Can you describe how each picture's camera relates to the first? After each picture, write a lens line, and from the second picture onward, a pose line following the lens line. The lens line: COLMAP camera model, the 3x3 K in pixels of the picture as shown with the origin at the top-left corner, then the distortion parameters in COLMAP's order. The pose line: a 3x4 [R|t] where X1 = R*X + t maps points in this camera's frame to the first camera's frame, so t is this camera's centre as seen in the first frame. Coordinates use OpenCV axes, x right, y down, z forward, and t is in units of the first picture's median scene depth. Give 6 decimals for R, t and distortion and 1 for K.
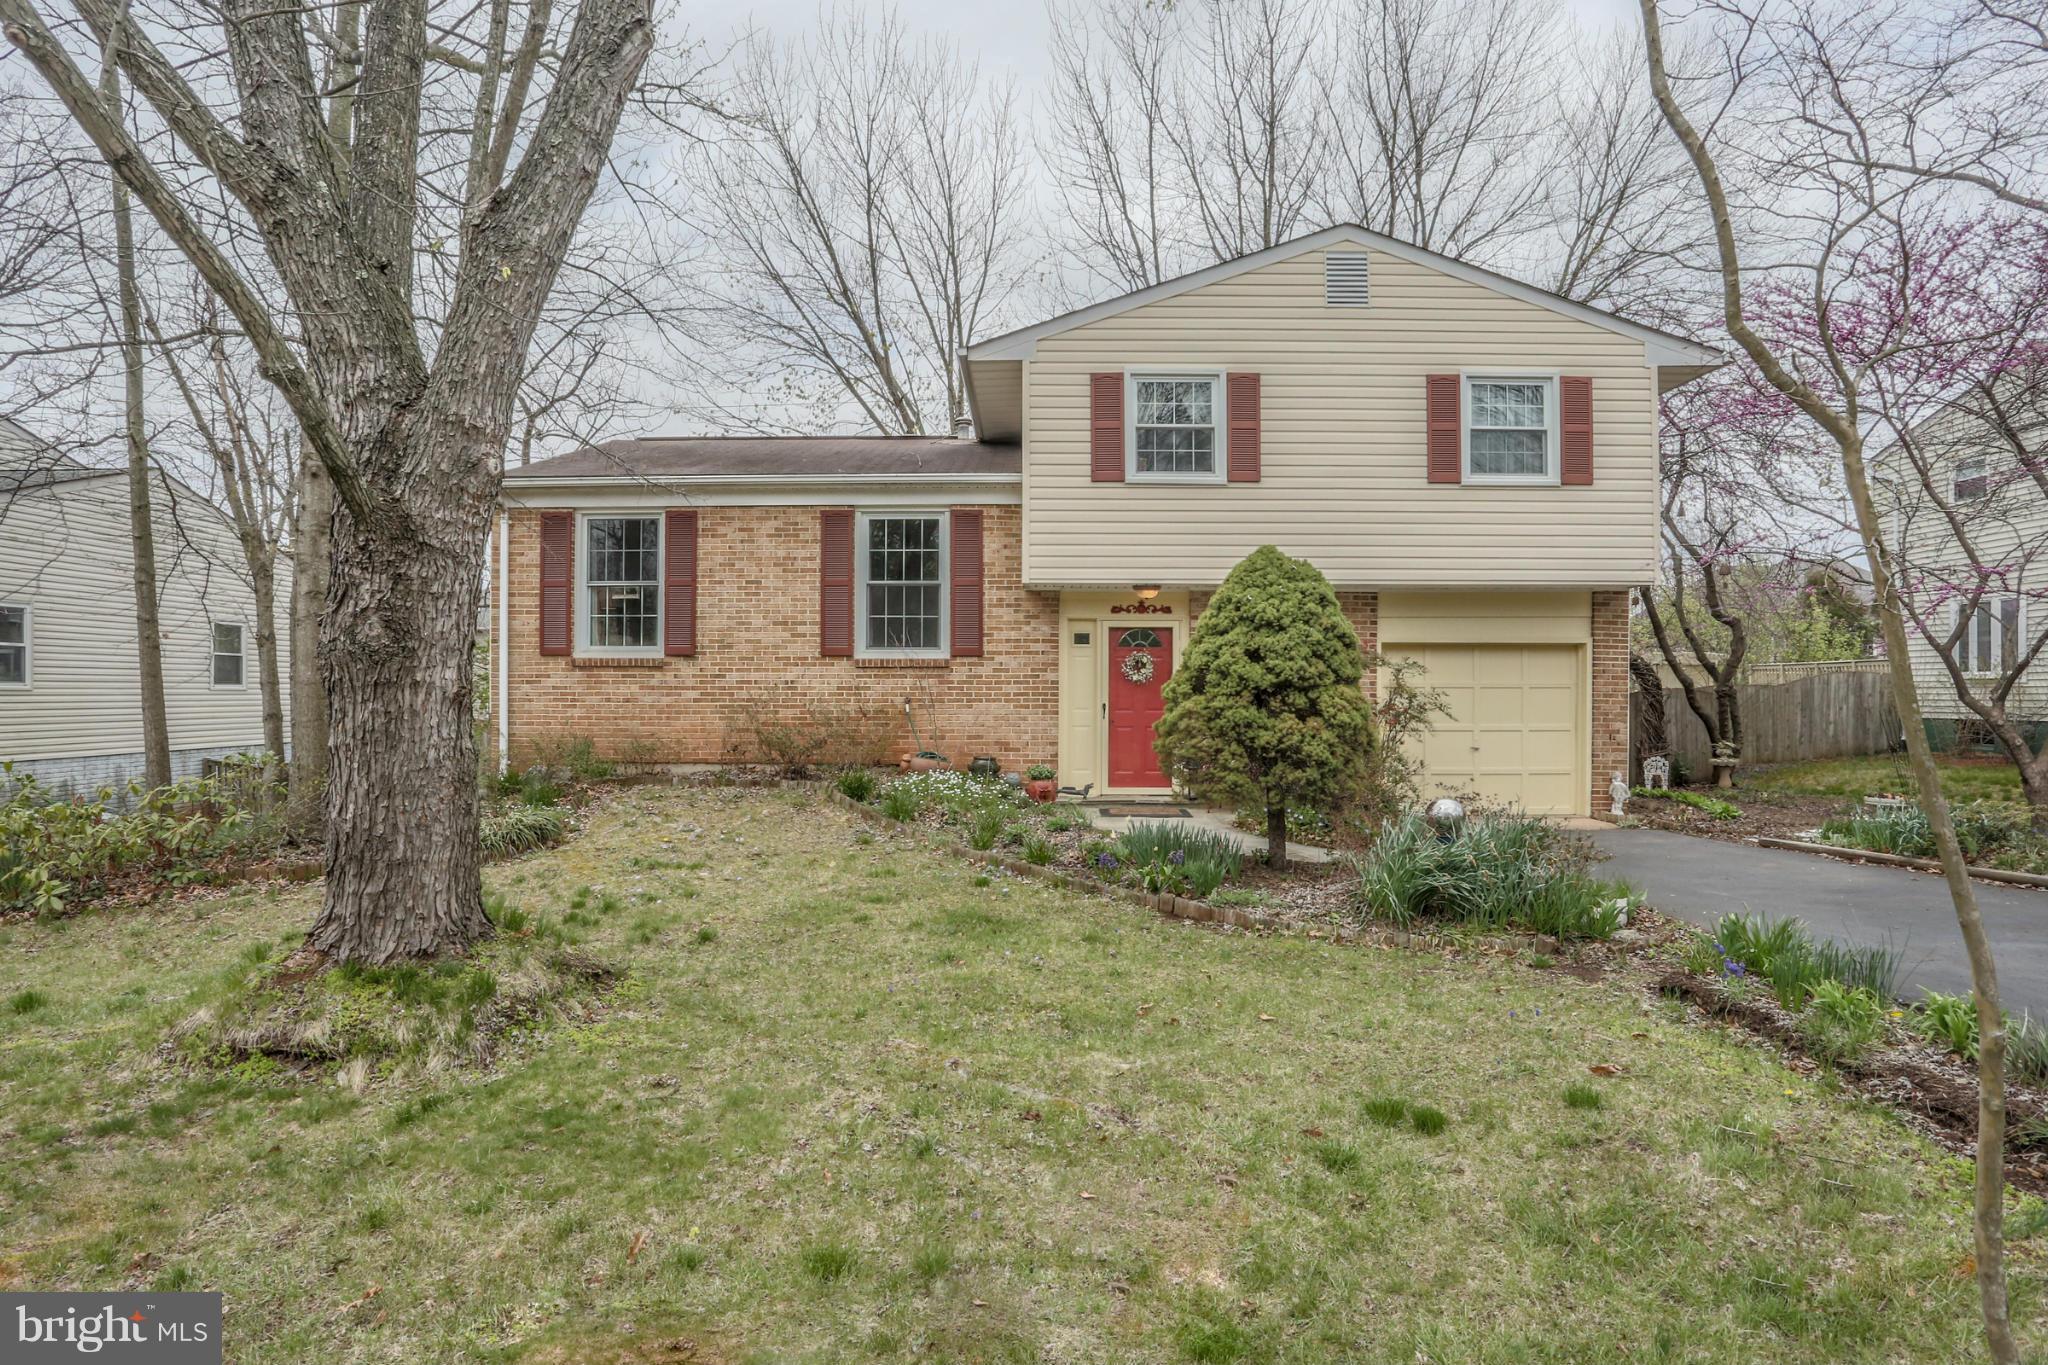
lens RADIAL K [[1041.8, 0, 1027.4], [0, 1041.8, 671.8], [0, 0, 1]] dist [-0.020032, 0.001325]
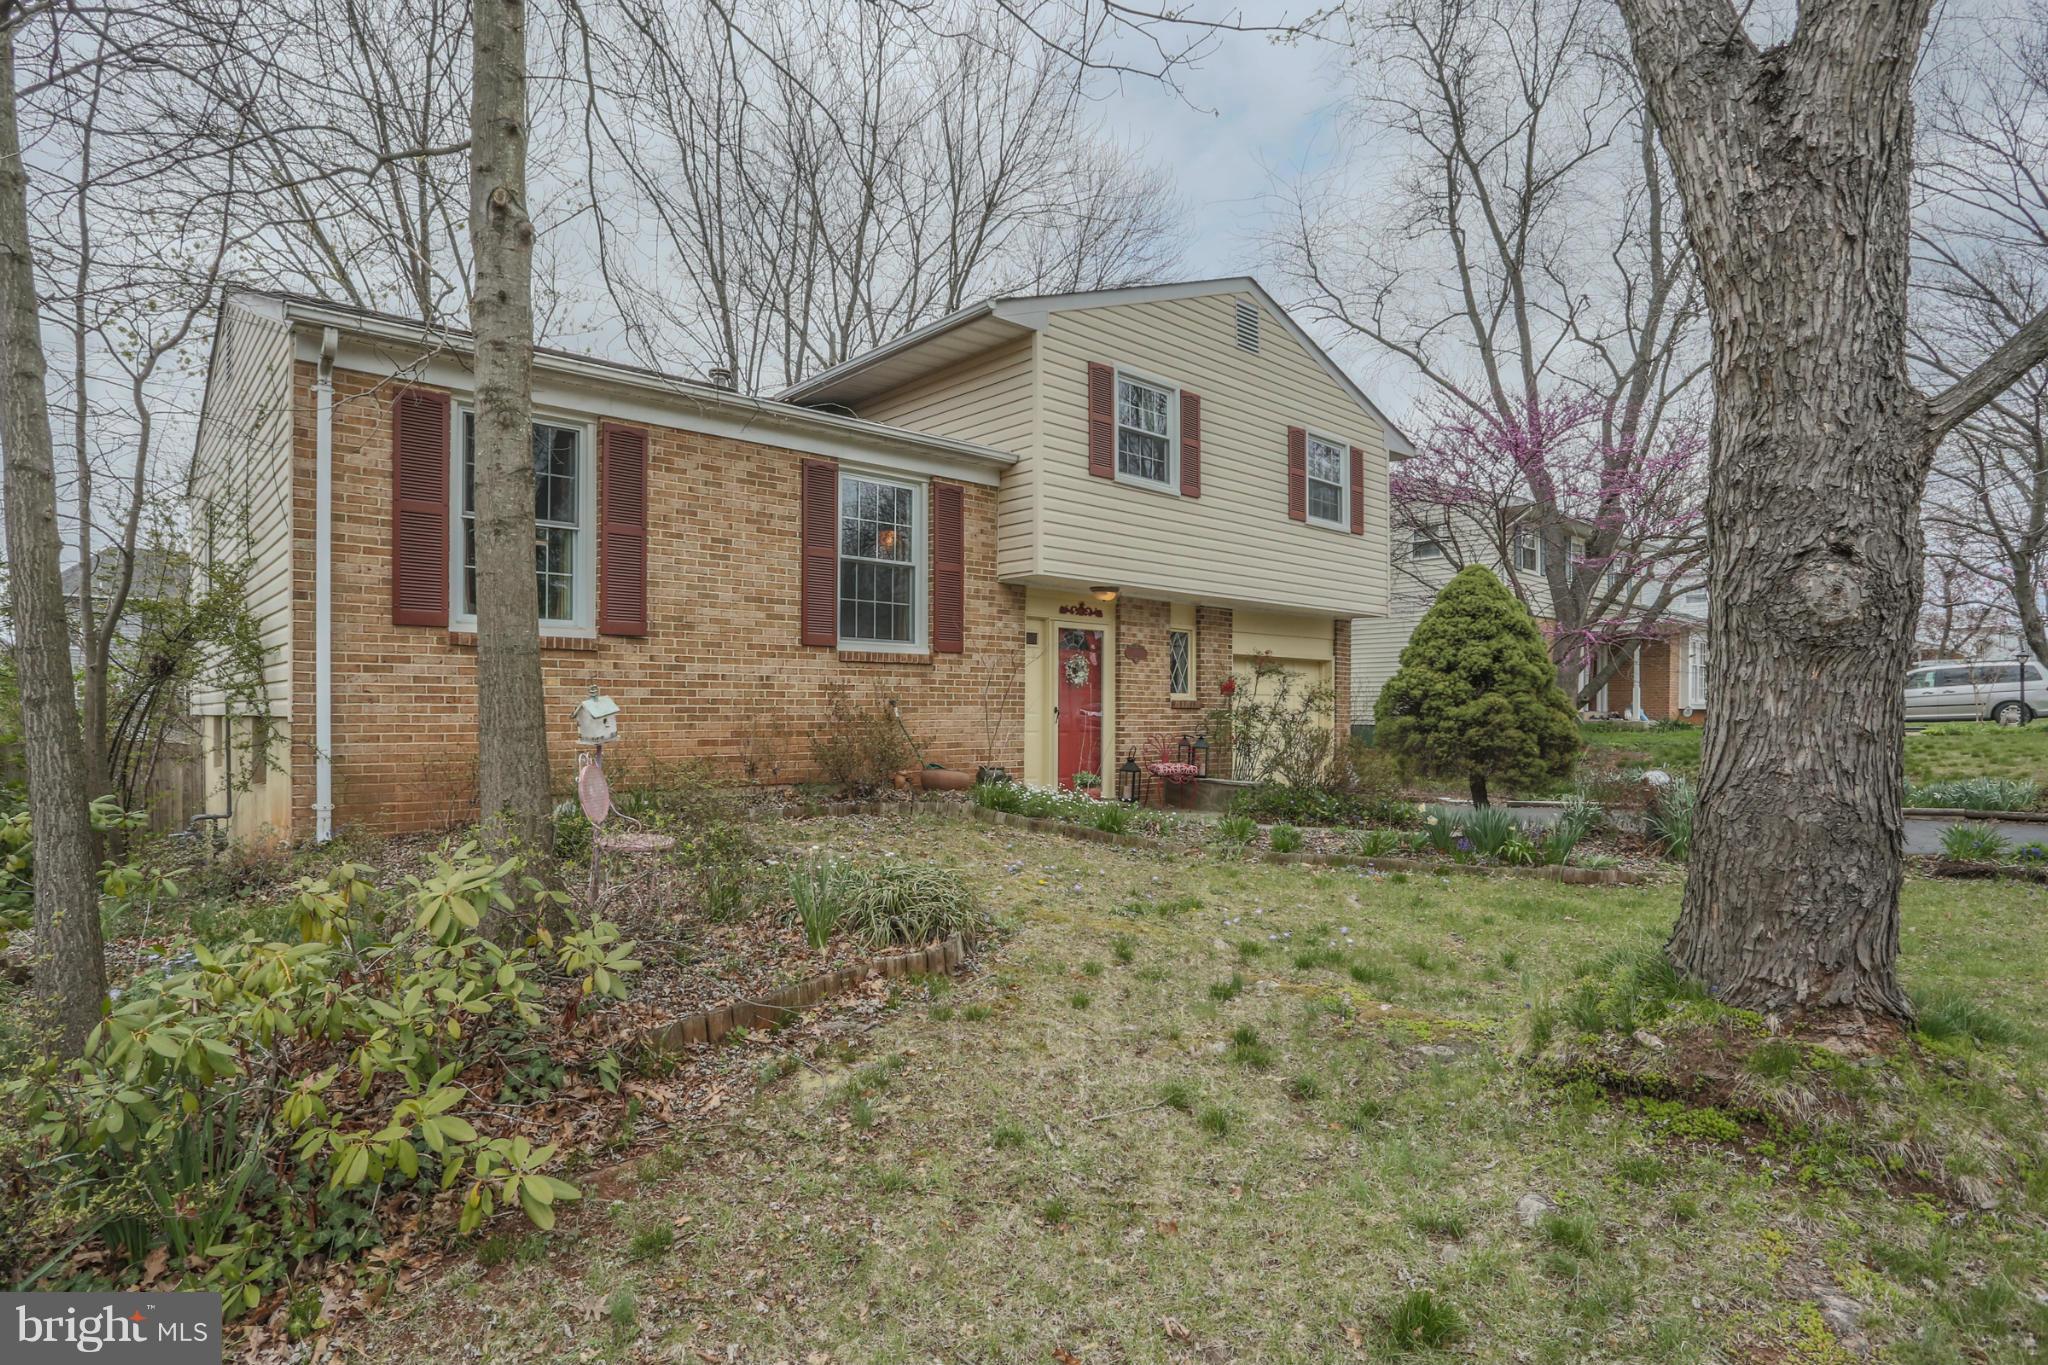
lens RADIAL K [[1041.8, 0, 1007.2], [0, 1041.8, 697.8], [0, 0, 1]] dist [-0.020032, 0.001325]
pose [[0.747335, 0.007832, 0.664402, -0.600438], [-0.012993, 0.999912, 0.002828, 0.019936], [-0.664321, -0.010746, 0.747370, 0.317252]]
